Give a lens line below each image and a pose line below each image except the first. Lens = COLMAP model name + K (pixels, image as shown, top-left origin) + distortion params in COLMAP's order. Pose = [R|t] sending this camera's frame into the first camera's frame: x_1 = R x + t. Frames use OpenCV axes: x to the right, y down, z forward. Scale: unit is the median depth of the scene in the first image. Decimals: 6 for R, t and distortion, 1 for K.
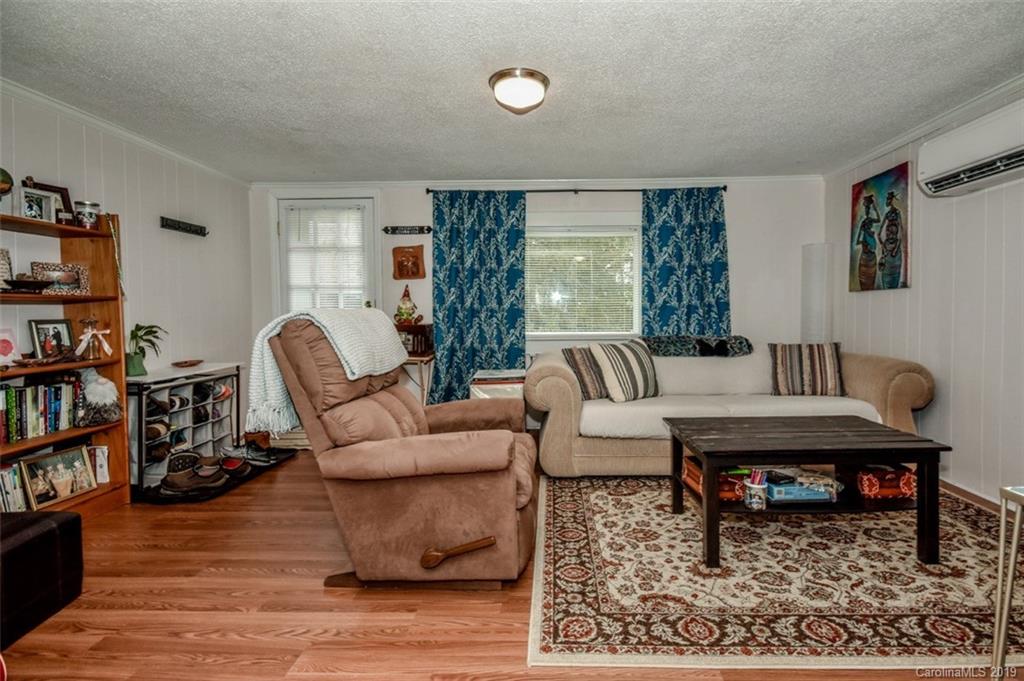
lens RADIAL K [[508.0, 0, 514.1], [0, 508.0, 321.0], [0, 0, 1]] dist [0.001633, -0.000430]
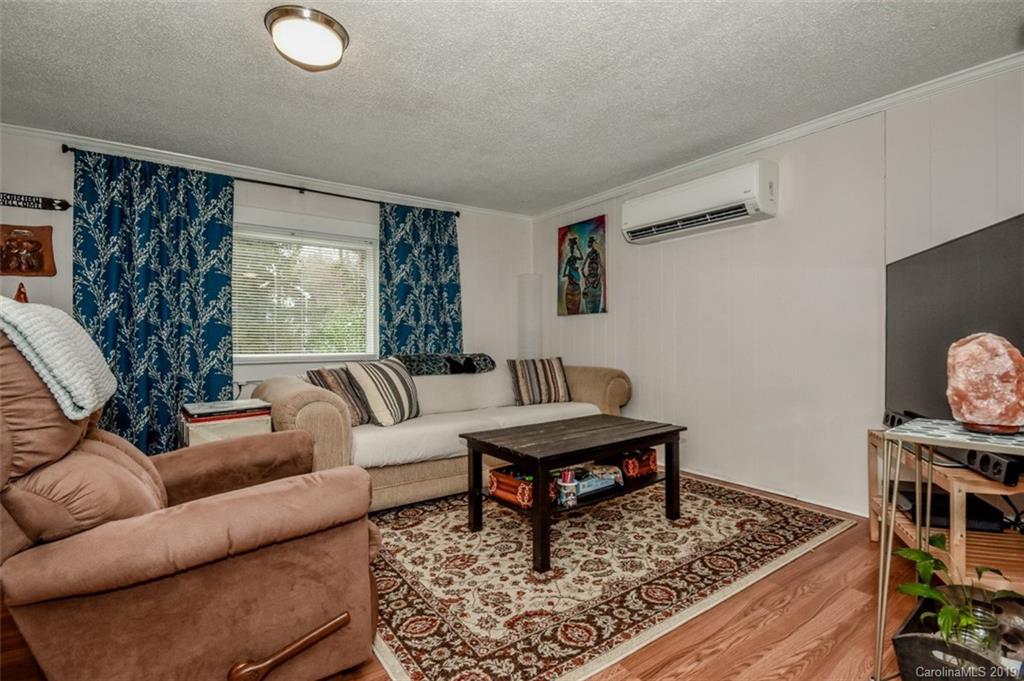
lens RADIAL K [[502.8, 0, 525.8], [0, 502.8, 336.8], [0, 0, 1]] dist [-0.004911, -0.001201]
pose [[0.767876, 0.011120, 0.640502, -0.194367], [0.007508, 0.999624, -0.026356, 0.028179], [-0.640554, 0.025047, 0.767504, 0.163867]]
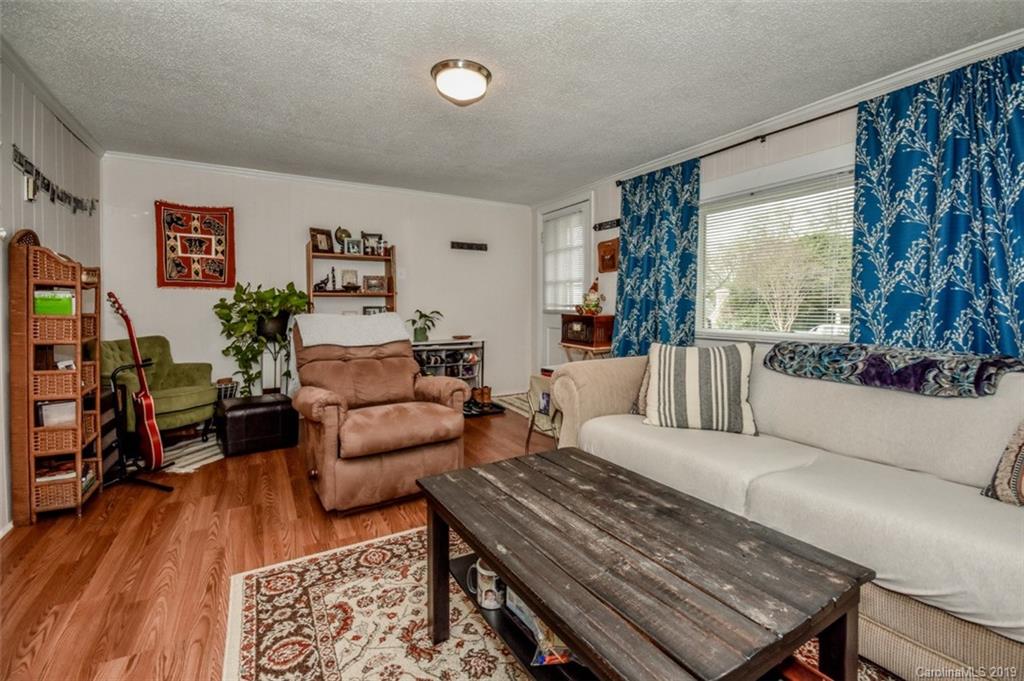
lens RADIAL K [[434.5, 0, 470.8], [0, 434.5, 312.2], [0, 0, 1]] dist [-0.000944, -0.000297]
pose [[0.534103, 0.020334, -0.845175, 0.647125], [-0.022170, 0.999704, 0.010042, -0.004550], [0.845128, 0.013374, 0.534396, 0.474179]]
